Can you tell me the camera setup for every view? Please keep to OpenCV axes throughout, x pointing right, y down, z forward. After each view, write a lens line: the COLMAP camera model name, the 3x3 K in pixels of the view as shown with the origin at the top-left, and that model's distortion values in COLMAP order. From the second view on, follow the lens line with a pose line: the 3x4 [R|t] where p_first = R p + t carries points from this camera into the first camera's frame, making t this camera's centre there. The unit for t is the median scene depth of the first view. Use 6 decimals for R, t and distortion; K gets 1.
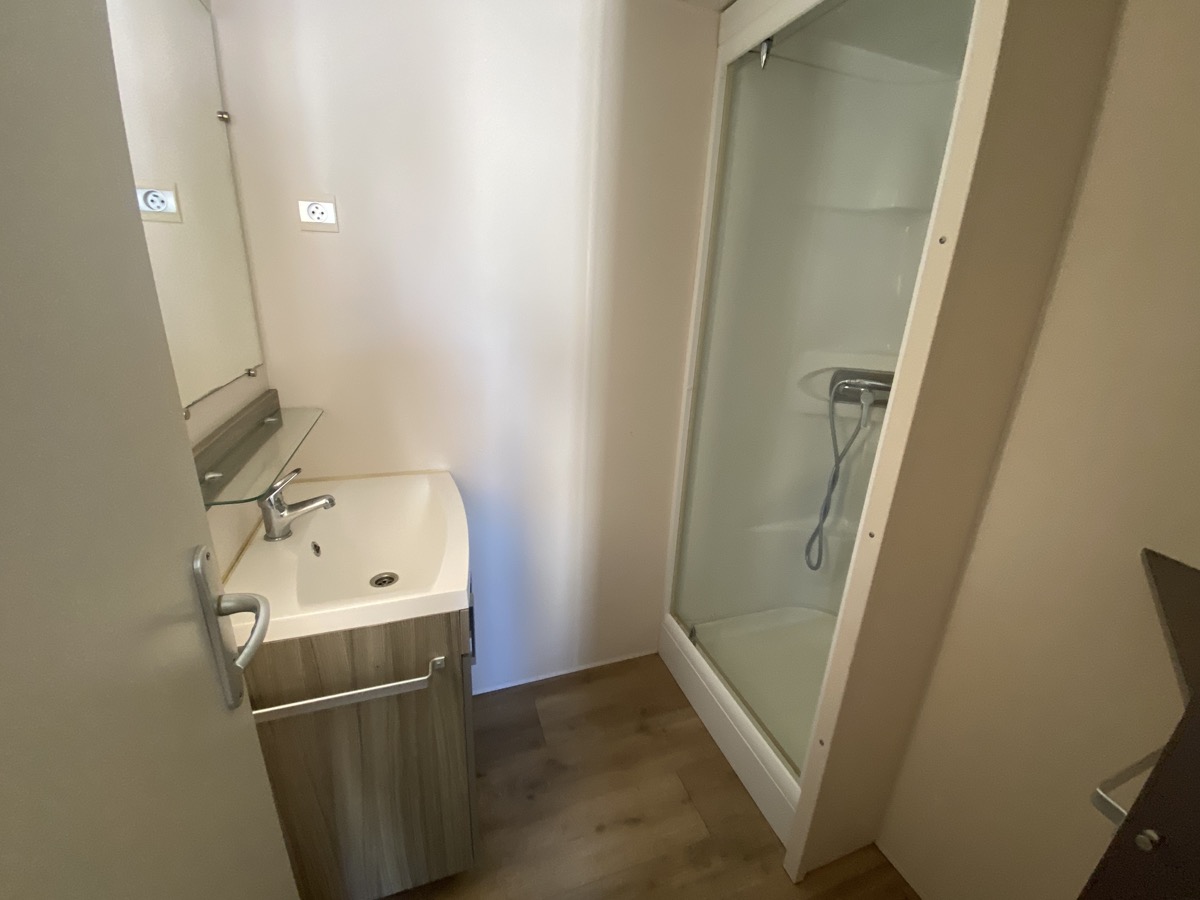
lens RADIAL K [[489.5, 0, 600.0], [0, 489.5, 450.0], [0, 0, 1]] dist [0.003785, -0.013878]
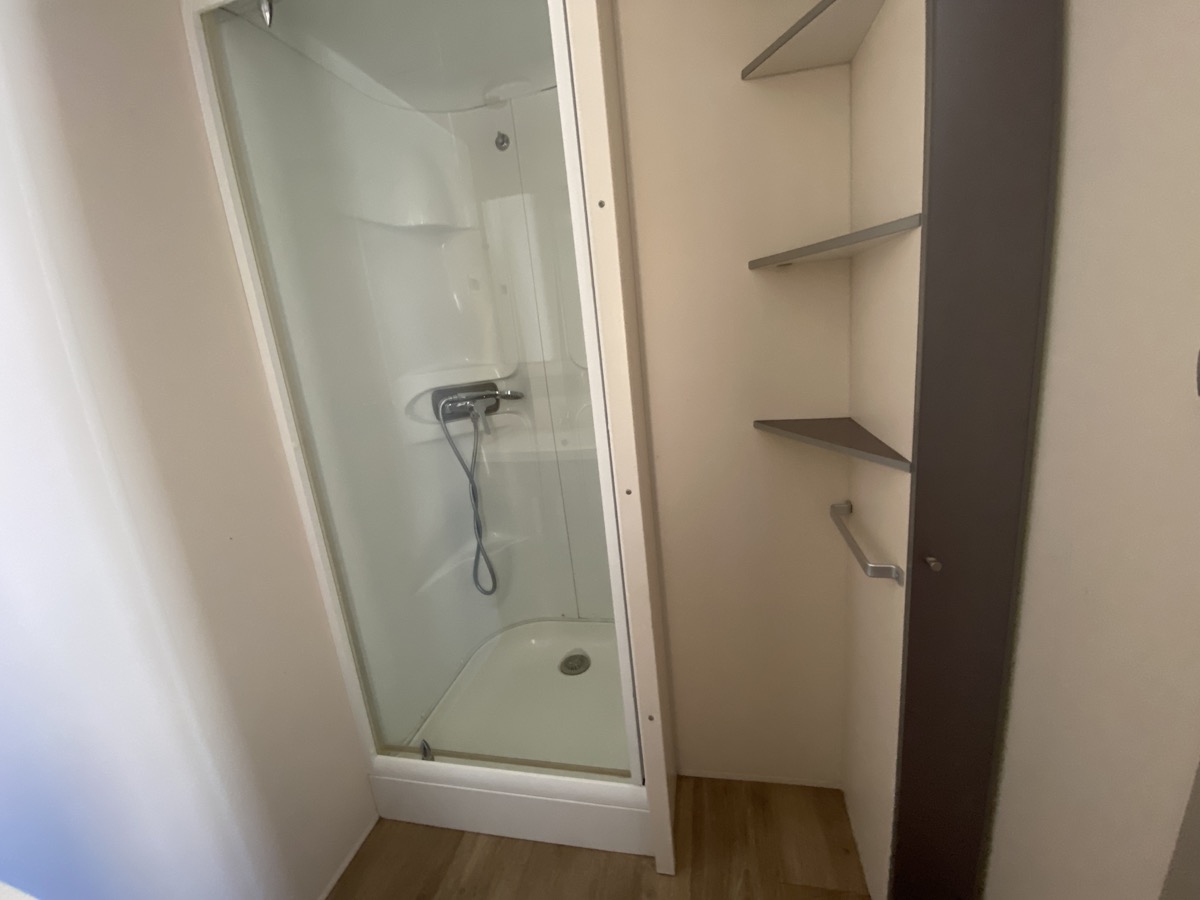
lens RADIAL K [[489.5, 0, 600.0], [0, 489.5, 450.0], [0, 0, 1]] dist [0.003785, -0.013878]
pose [[0.505404, -0.273610, 0.818354, -0.163492], [0.365191, 0.927096, 0.084431, -0.019328], [-0.781794, 0.256184, 0.568478, 0.240865]]
